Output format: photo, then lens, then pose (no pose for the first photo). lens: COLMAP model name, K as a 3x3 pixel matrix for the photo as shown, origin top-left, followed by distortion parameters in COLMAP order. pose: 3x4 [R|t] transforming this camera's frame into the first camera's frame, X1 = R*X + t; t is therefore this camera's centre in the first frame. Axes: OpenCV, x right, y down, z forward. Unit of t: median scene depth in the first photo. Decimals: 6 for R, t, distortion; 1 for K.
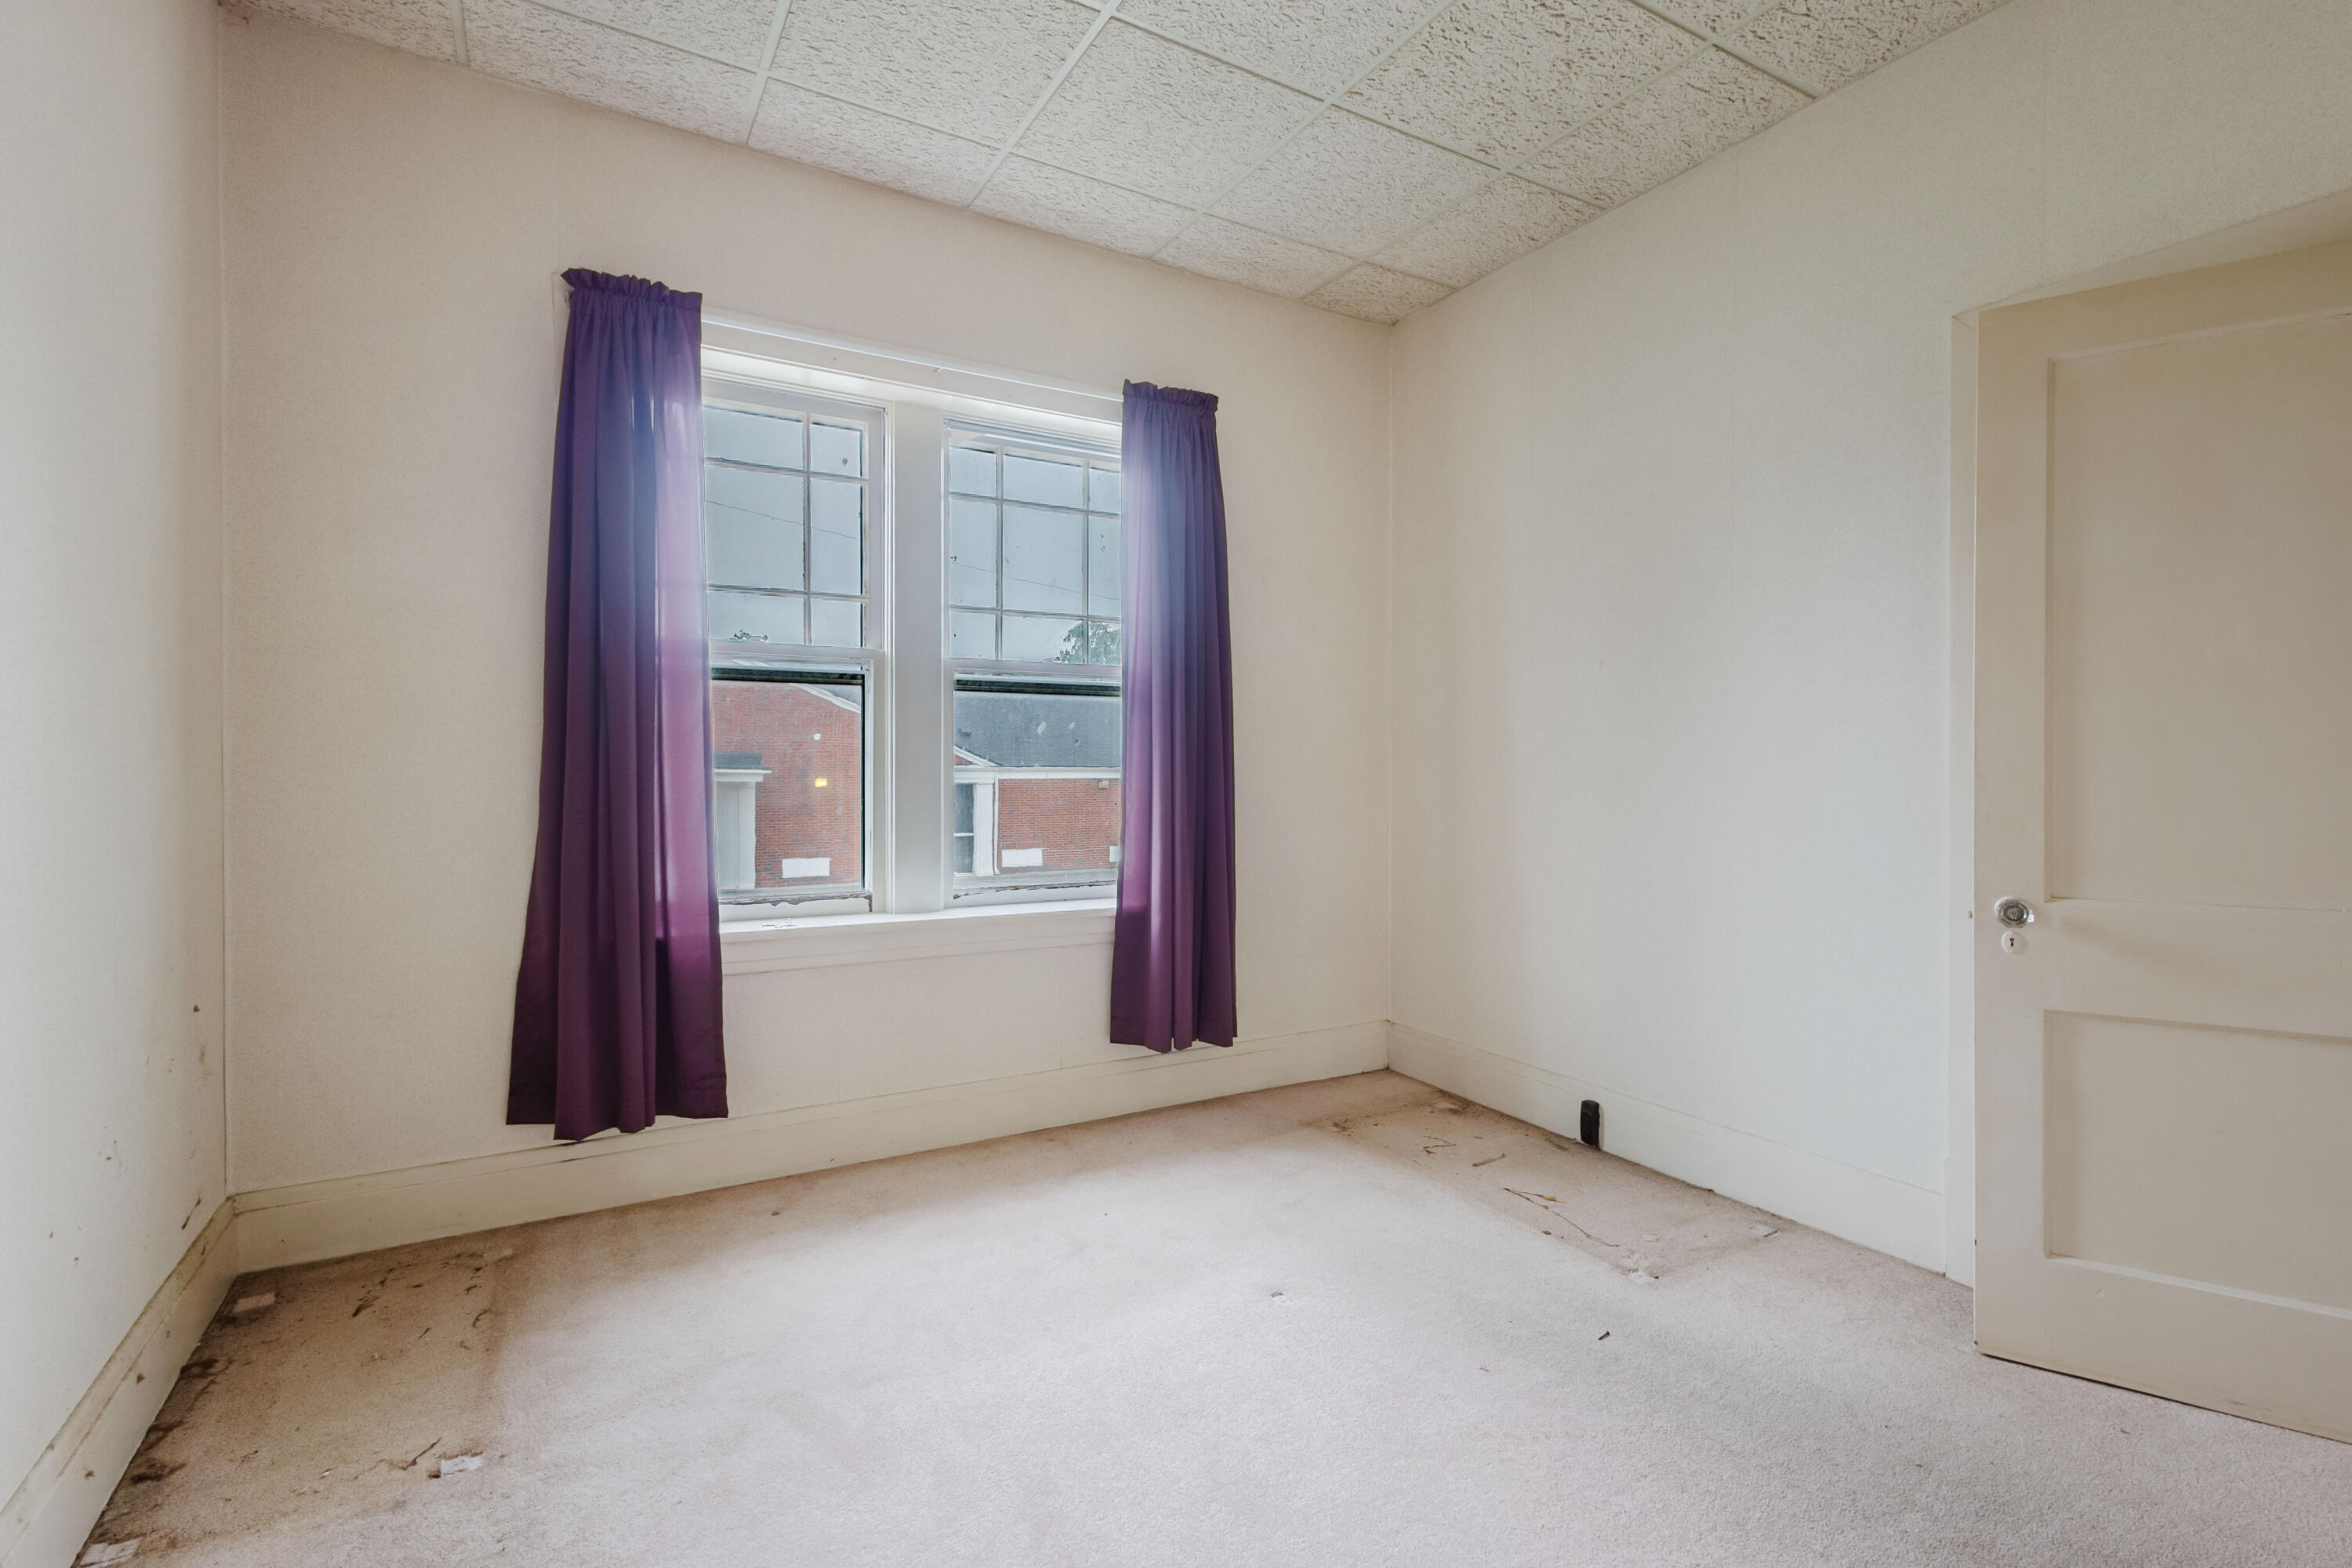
lens RADIAL K [[1080.4, 0, 1189.9], [0, 1080.4, 783.4], [0, 0, 1]] dist [0.012305, -0.001414]
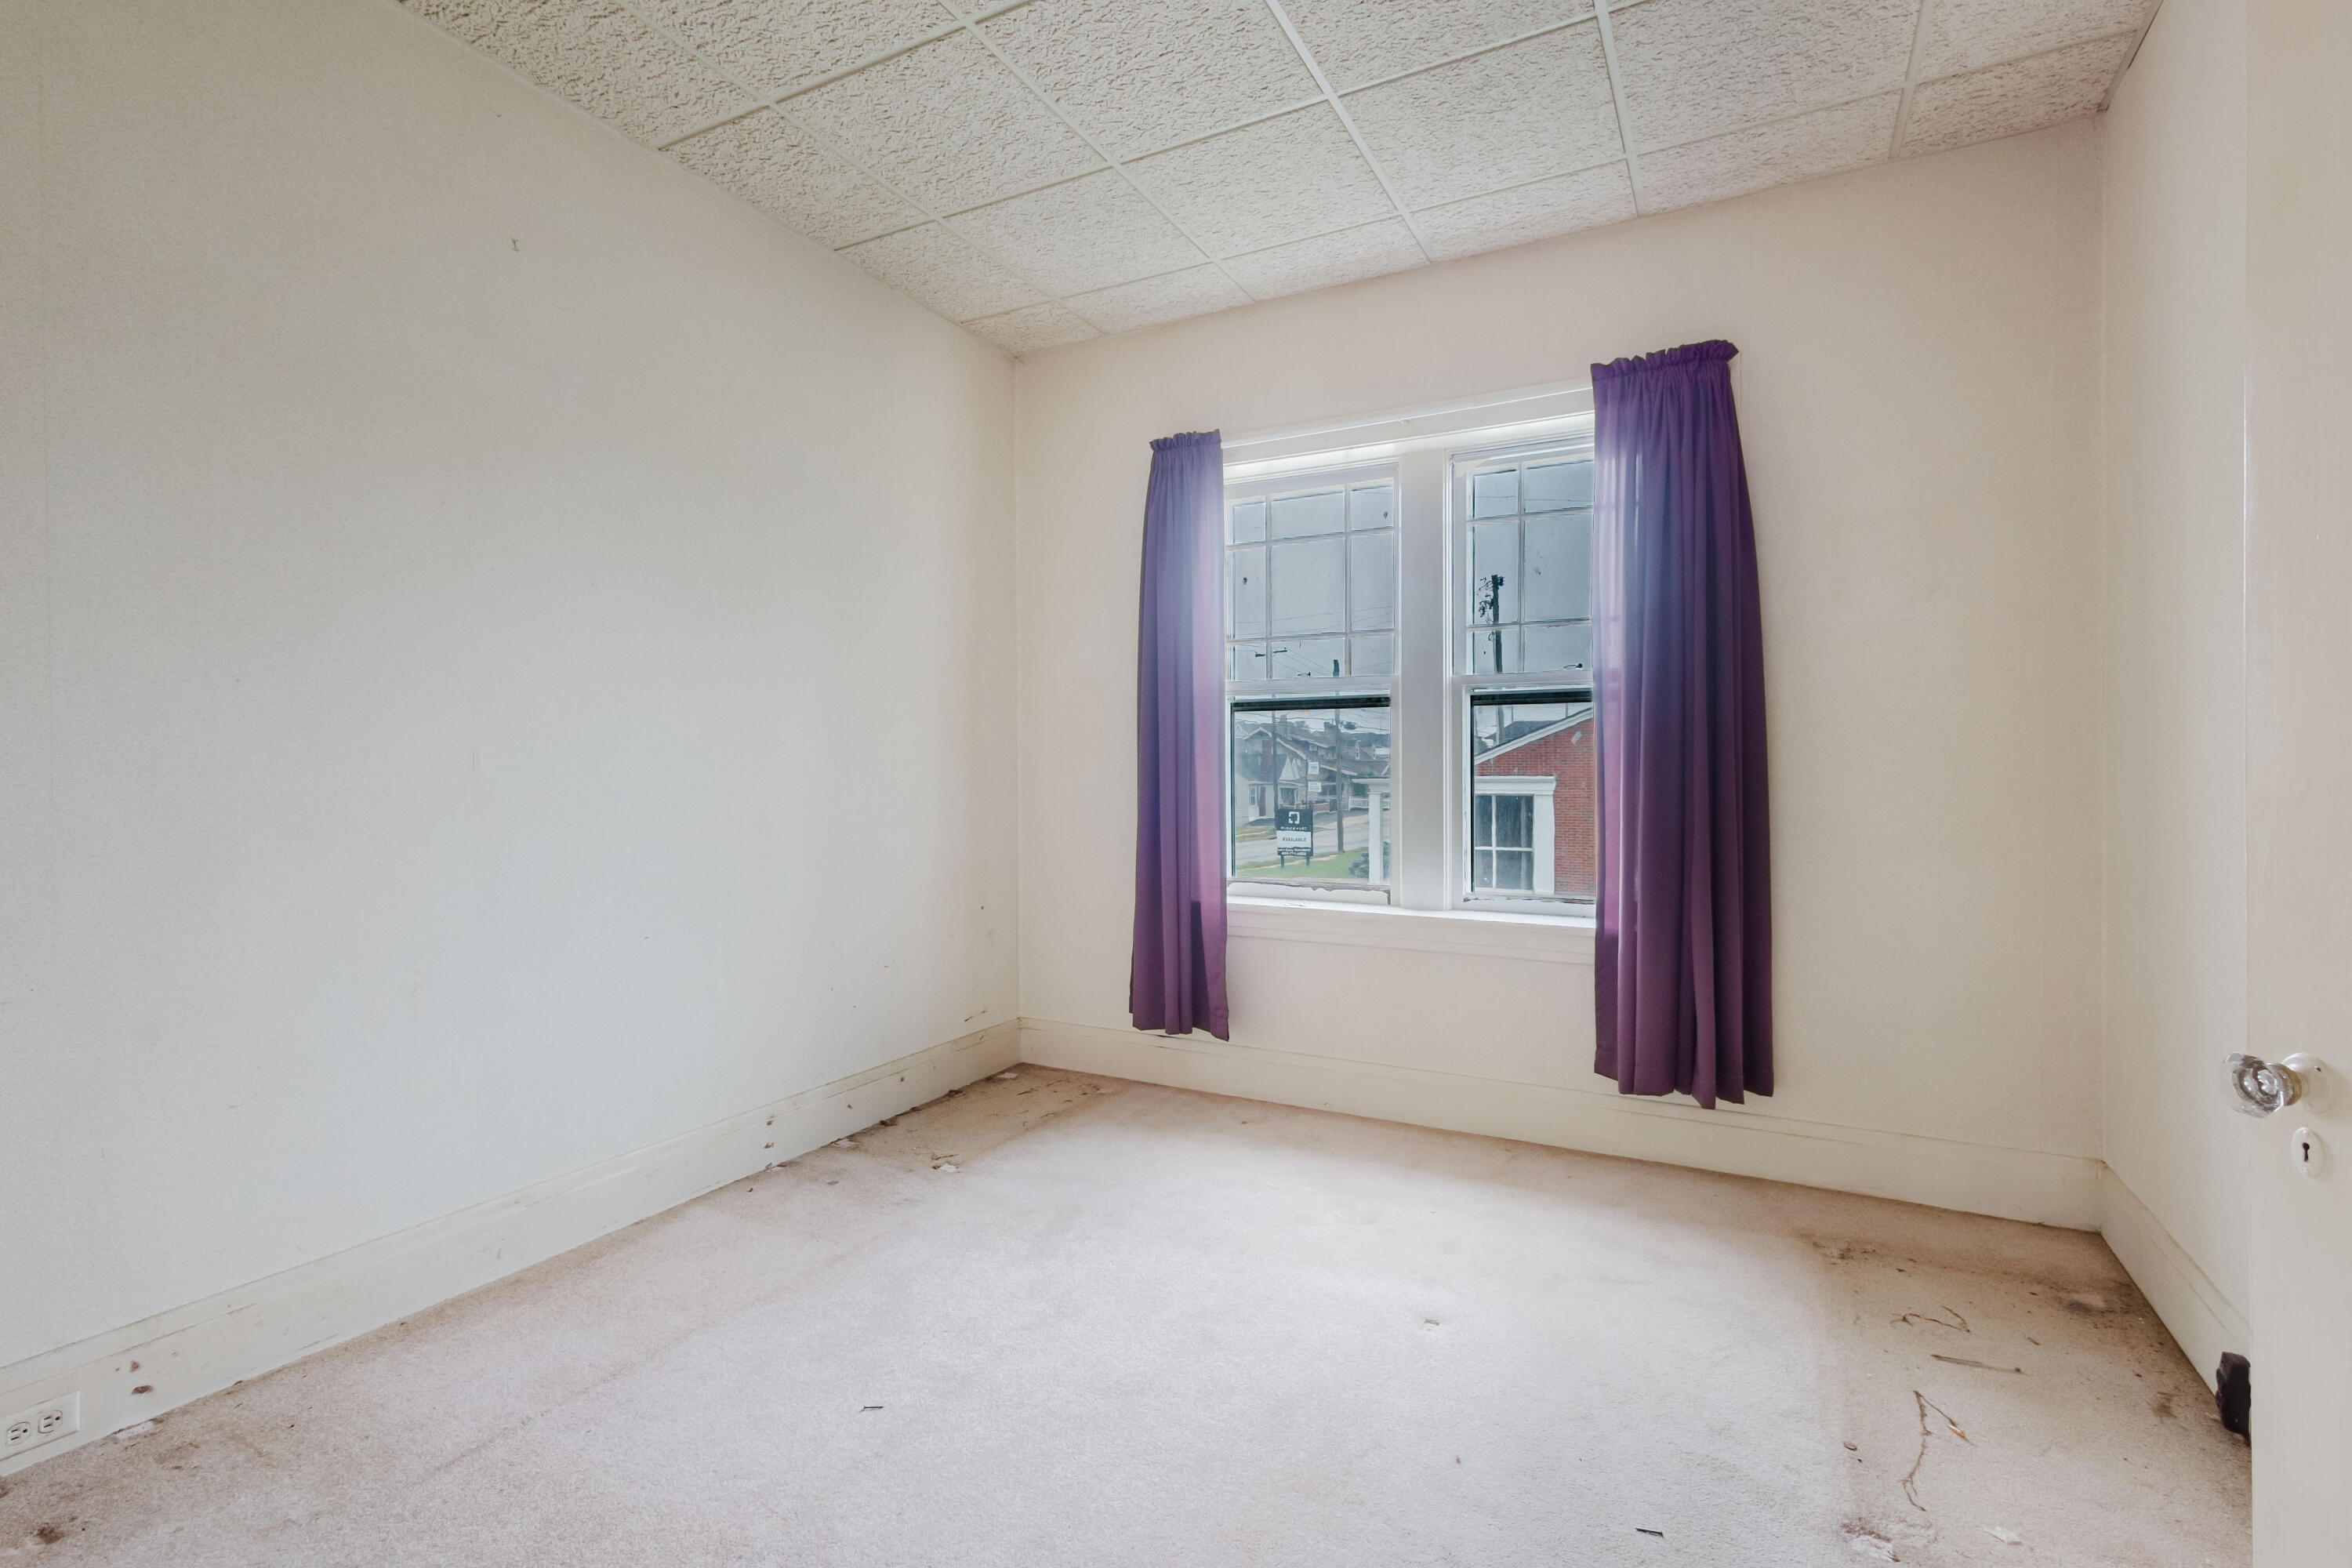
lens RADIAL K [[1080.4, 0, 1172.2], [0, 1080.4, 786.3], [0, 0, 1]] dist [0.012305, -0.001414]
pose [[0.523549, 0.007519, -0.851962, 0.585045], [-0.012690, 0.999919, 0.001027, -0.004809], [0.851901, 0.010274, 0.523602, 0.214964]]
